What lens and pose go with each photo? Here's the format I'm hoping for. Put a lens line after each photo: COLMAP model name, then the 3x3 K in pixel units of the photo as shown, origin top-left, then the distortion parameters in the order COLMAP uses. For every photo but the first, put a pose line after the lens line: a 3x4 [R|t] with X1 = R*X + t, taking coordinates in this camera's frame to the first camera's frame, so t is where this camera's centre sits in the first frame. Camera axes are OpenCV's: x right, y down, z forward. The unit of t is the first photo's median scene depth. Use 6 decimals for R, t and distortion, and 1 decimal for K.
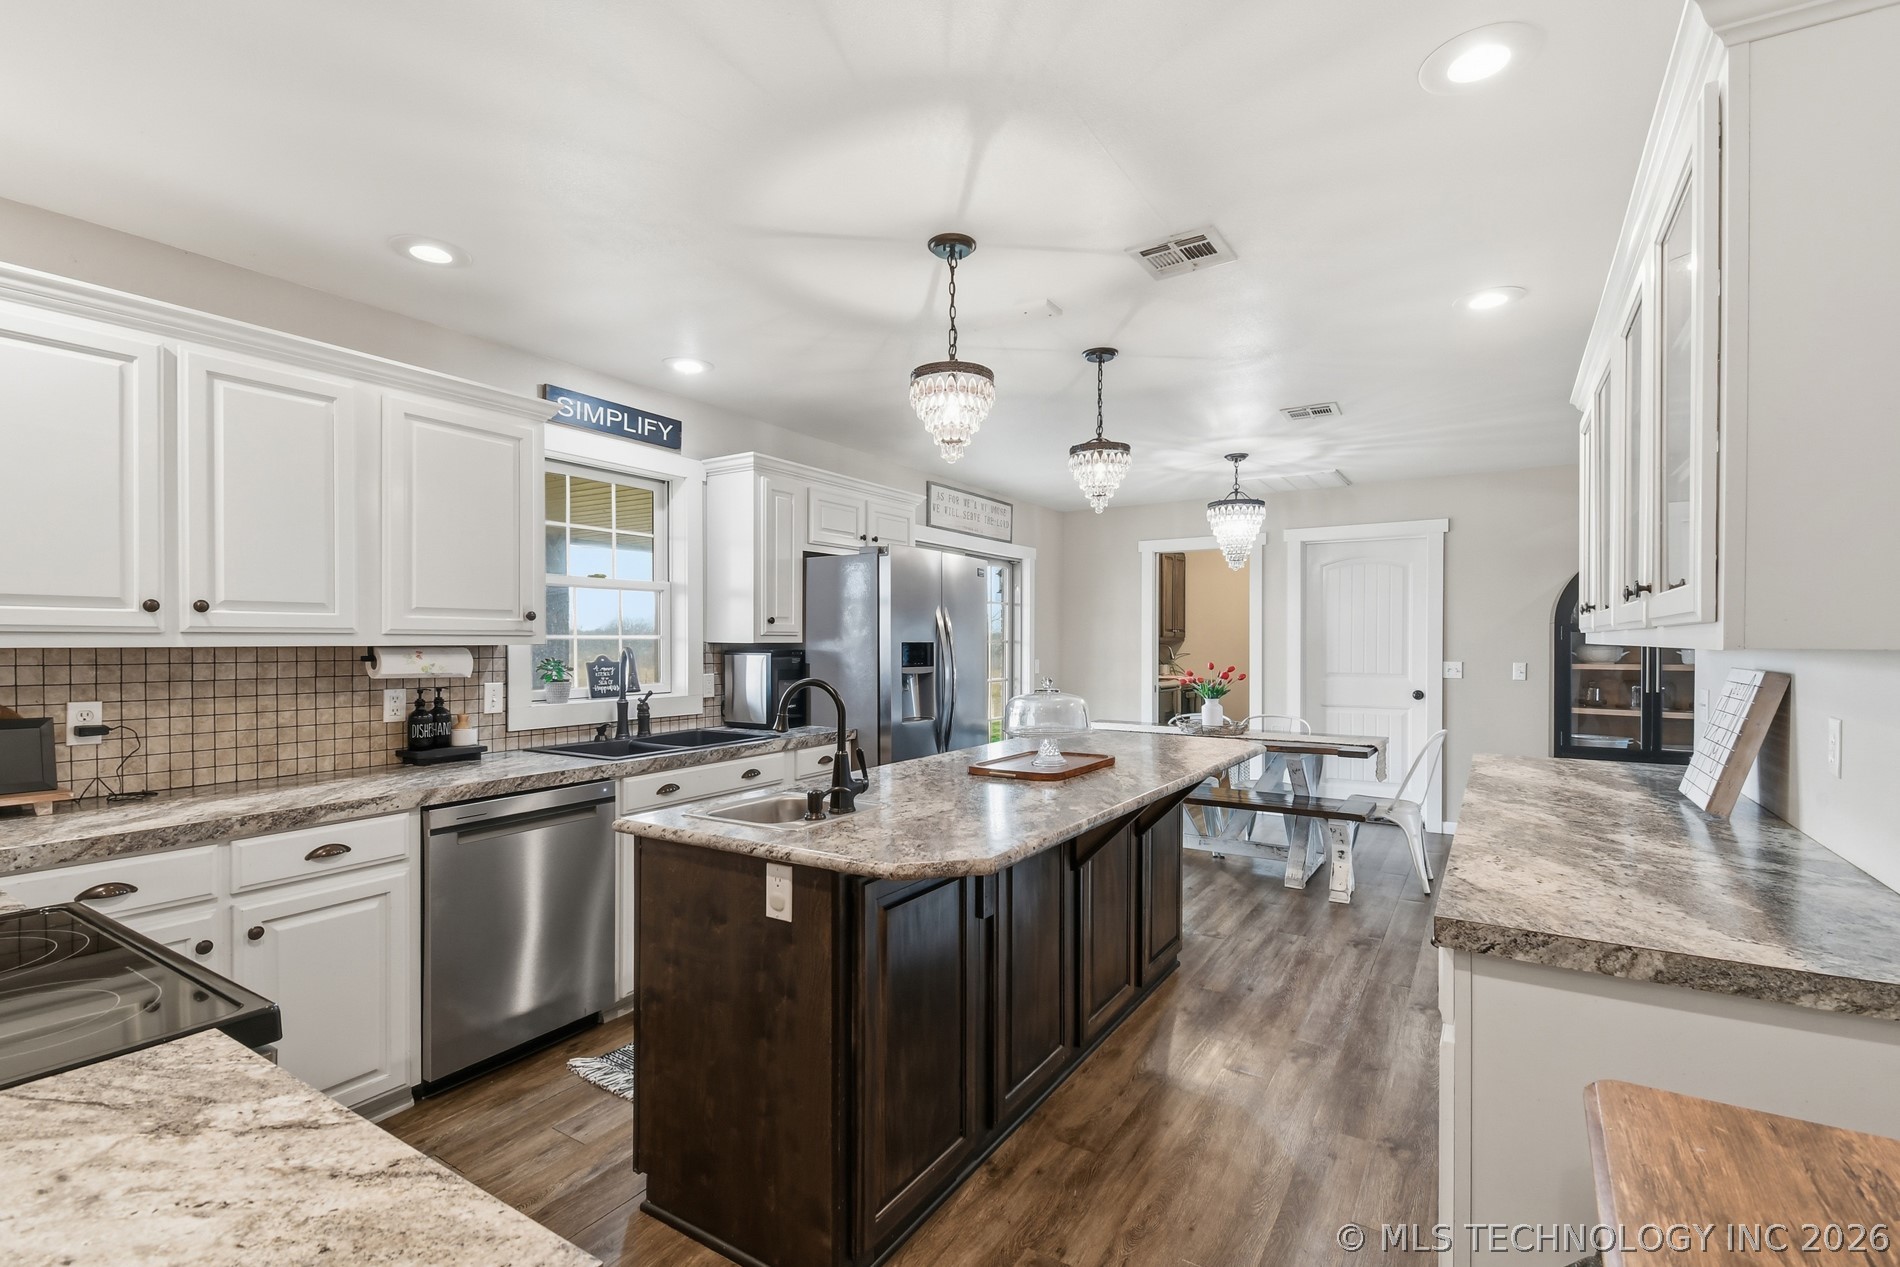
lens RADIAL K [[840.8, 0, 964.7], [0, 840.8, 634.9], [0, 0, 1]] dist [0.002565, -0.005339]
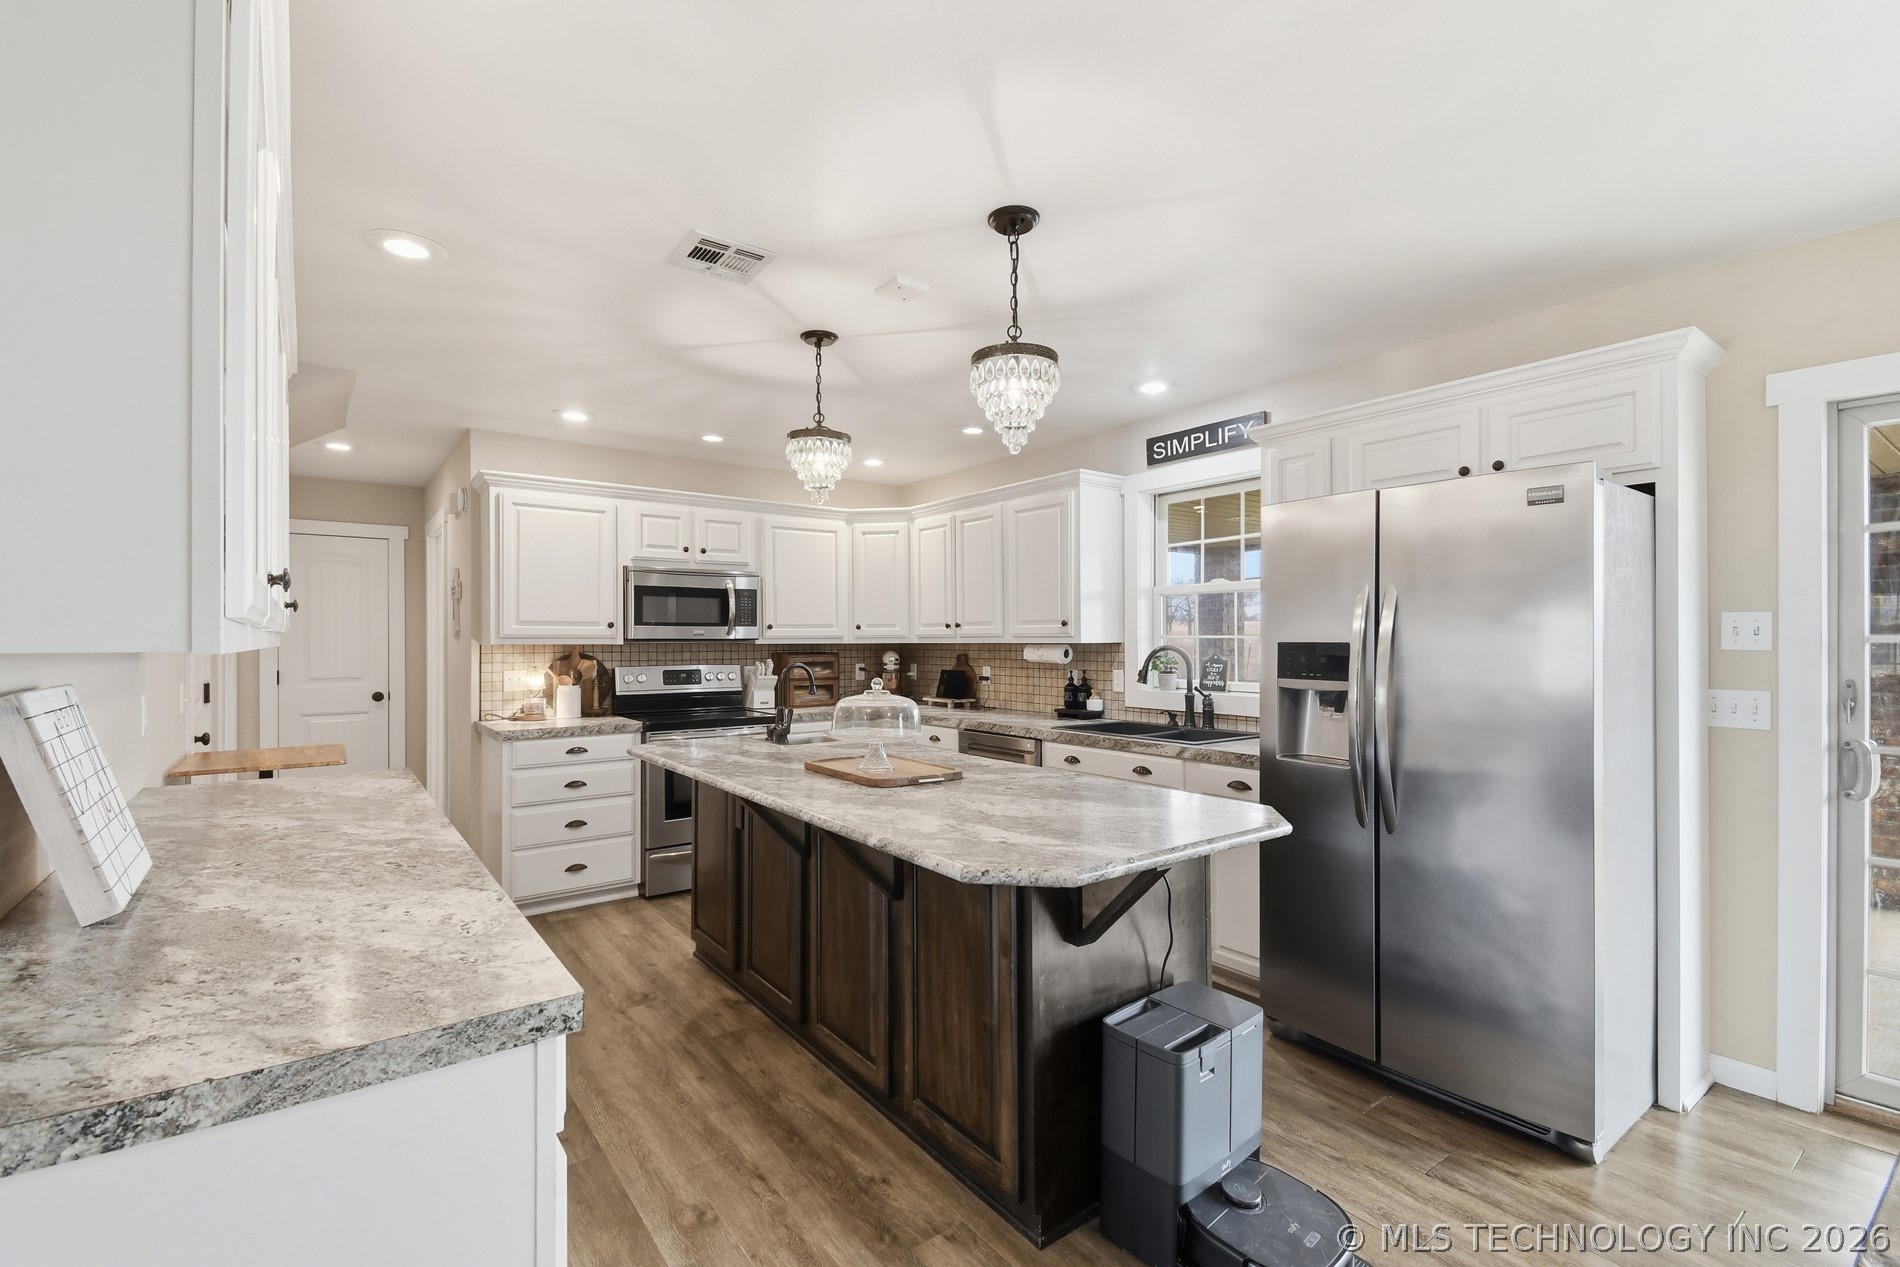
lens RADIAL K [[840.8, 0, 960.3], [0, 840.8, 639.8], [0, 0, 1]] dist [0.002565, -0.005339]
pose [[-0.341418, 0.001217, -0.939911, 0.763834], [0.006953, 0.999975, -0.001230, 0.005714], [0.939886, -0.006955, -0.341418, 1.116852]]
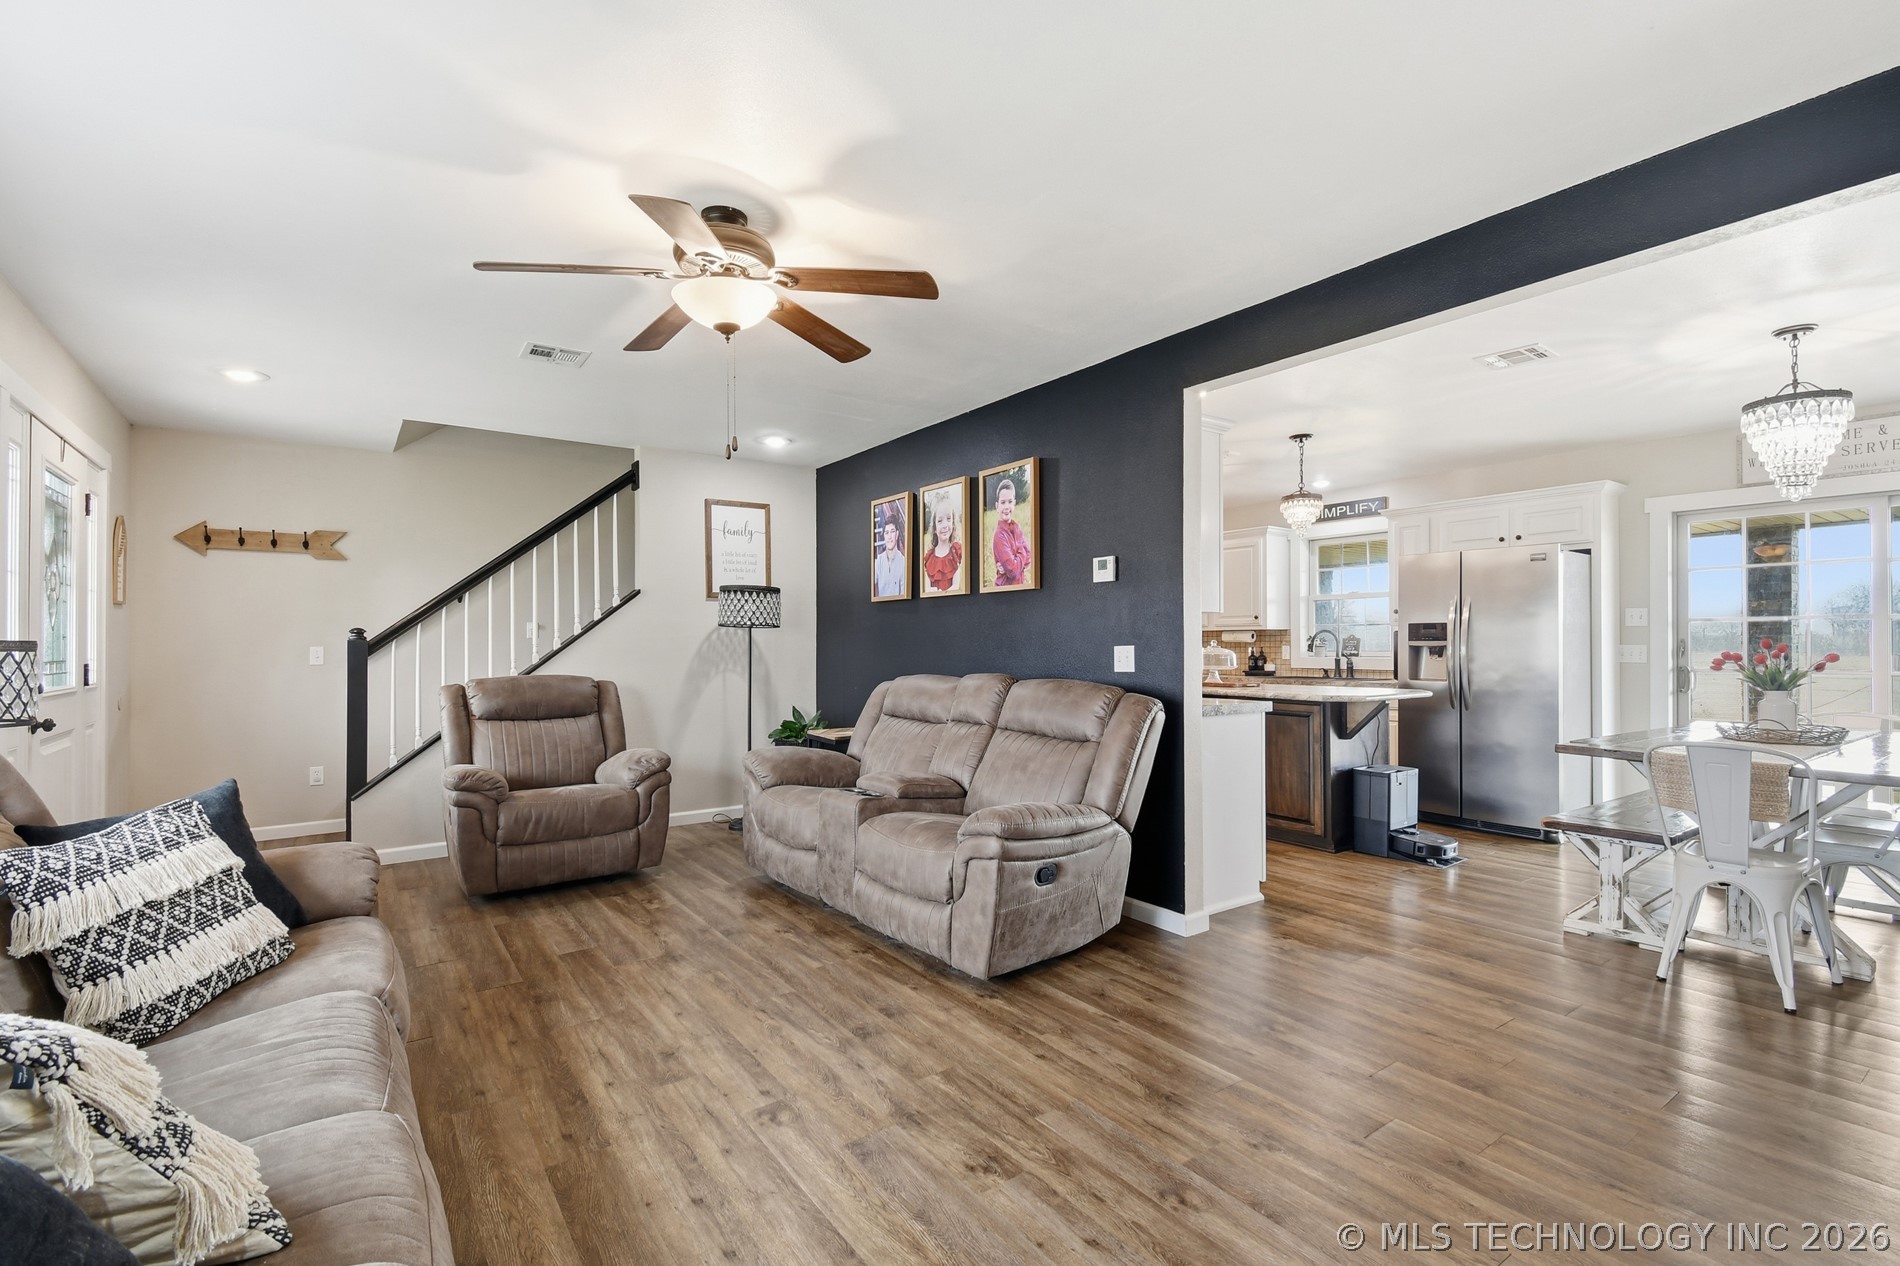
lens RADIAL K [[840.8, 0, 951.6], [0, 840.8, 639.0], [0, 0, 1]] dist [0.002565, -0.005339]
pose [[-0.375856, -0.009378, -0.926631, 1.733887], [0.002701, 0.999933, -0.011216, 0.054893], [0.926674, -0.006719, -0.375805, 0.923220]]
